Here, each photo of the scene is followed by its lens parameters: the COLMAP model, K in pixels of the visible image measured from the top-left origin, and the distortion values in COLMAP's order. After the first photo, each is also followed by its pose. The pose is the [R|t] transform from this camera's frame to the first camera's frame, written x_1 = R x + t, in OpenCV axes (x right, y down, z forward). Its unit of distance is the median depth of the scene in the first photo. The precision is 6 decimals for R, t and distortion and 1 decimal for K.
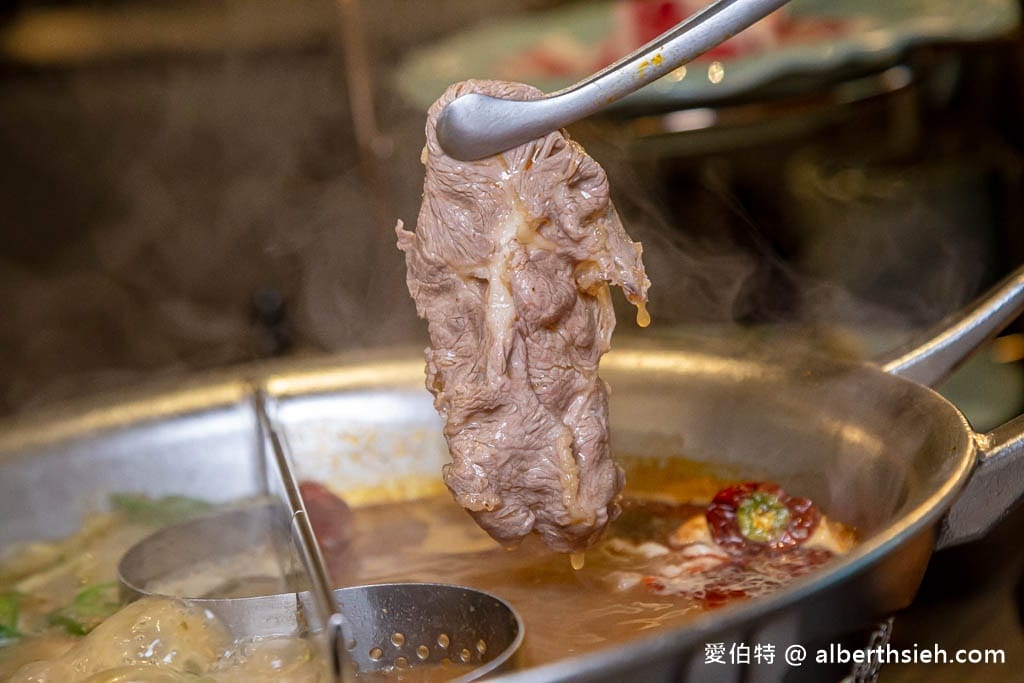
lens RADIAL K [[2412.5, 0, 512.0], [0, 2412.5, 341.5], [0, 0, 1]] dist [0.092749, 0.116182]
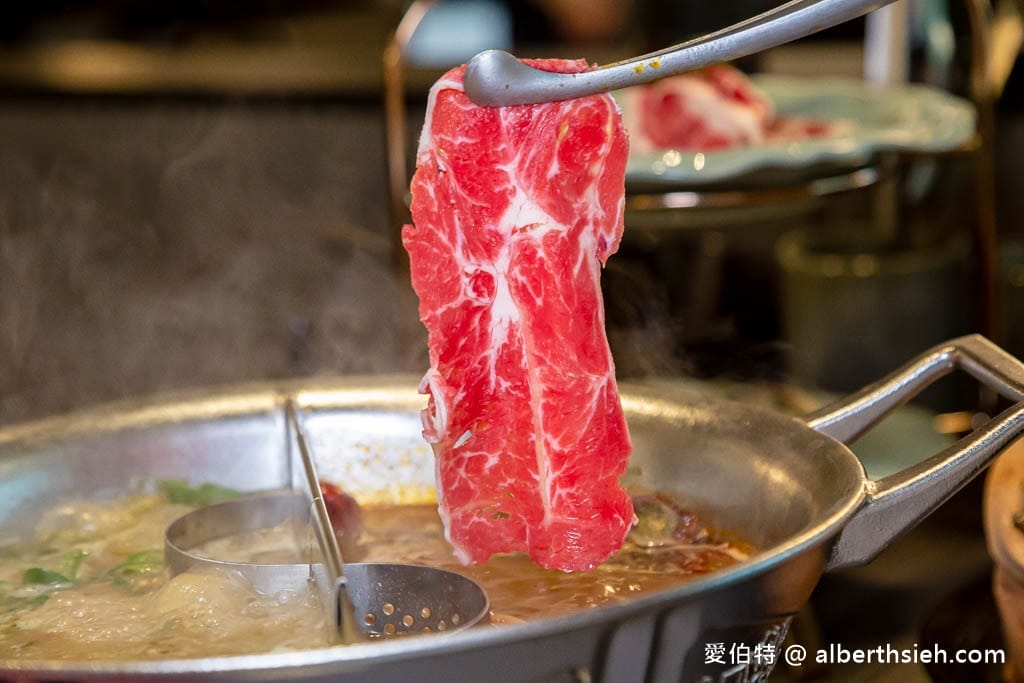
lens RADIAL K [[2412.5, 0, 512.0], [0, 2412.5, 341.5], [0, 0, 1]] dist [0.092749, 0.116182]
pose [[0.996585, 0.082035, -0.009433, 0.014239], [-0.082201, 0.996439, -0.018747, 0.004742], [0.007861, 0.019458, 0.999780, -0.210013]]
